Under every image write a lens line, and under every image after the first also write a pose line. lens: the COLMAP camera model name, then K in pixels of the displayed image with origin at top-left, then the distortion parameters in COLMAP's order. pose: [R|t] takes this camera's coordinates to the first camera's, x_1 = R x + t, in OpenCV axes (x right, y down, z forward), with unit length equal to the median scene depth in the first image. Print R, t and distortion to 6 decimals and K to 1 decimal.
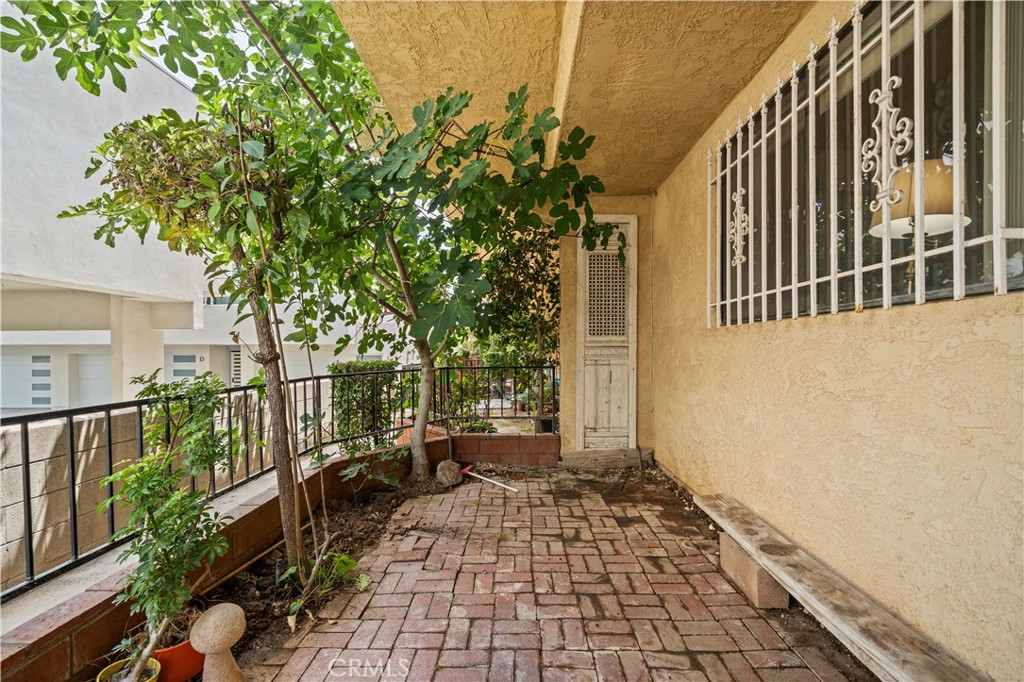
lens RADIAL K [[438.2, 0, 508.7], [0, 438.2, 356.9], [0, 0, 1]] dist [-0.001677, -0.000213]
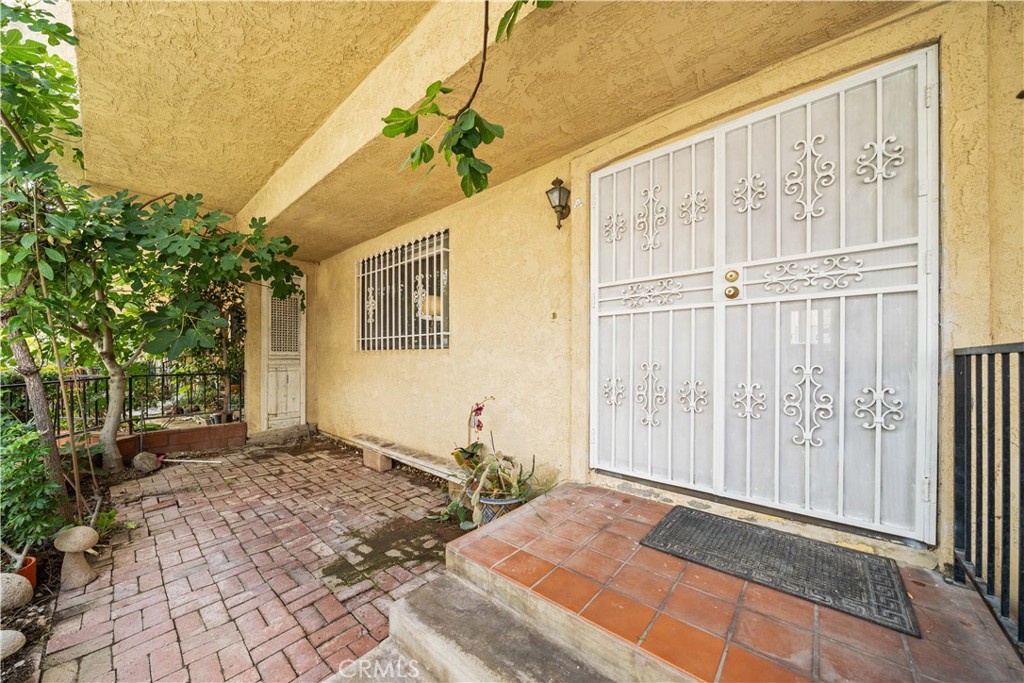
lens RADIAL K [[356.5, 0, 499.7], [0, 356.5, 360.2], [0, 0, 1]] dist [-0.001745, -0.000115]
pose [[0.650307, 0.003566, 0.759663, -0.325526], [0.003078, 0.999968, -0.007329, -0.010857], [-0.759665, 0.007104, 0.650276, -0.511453]]
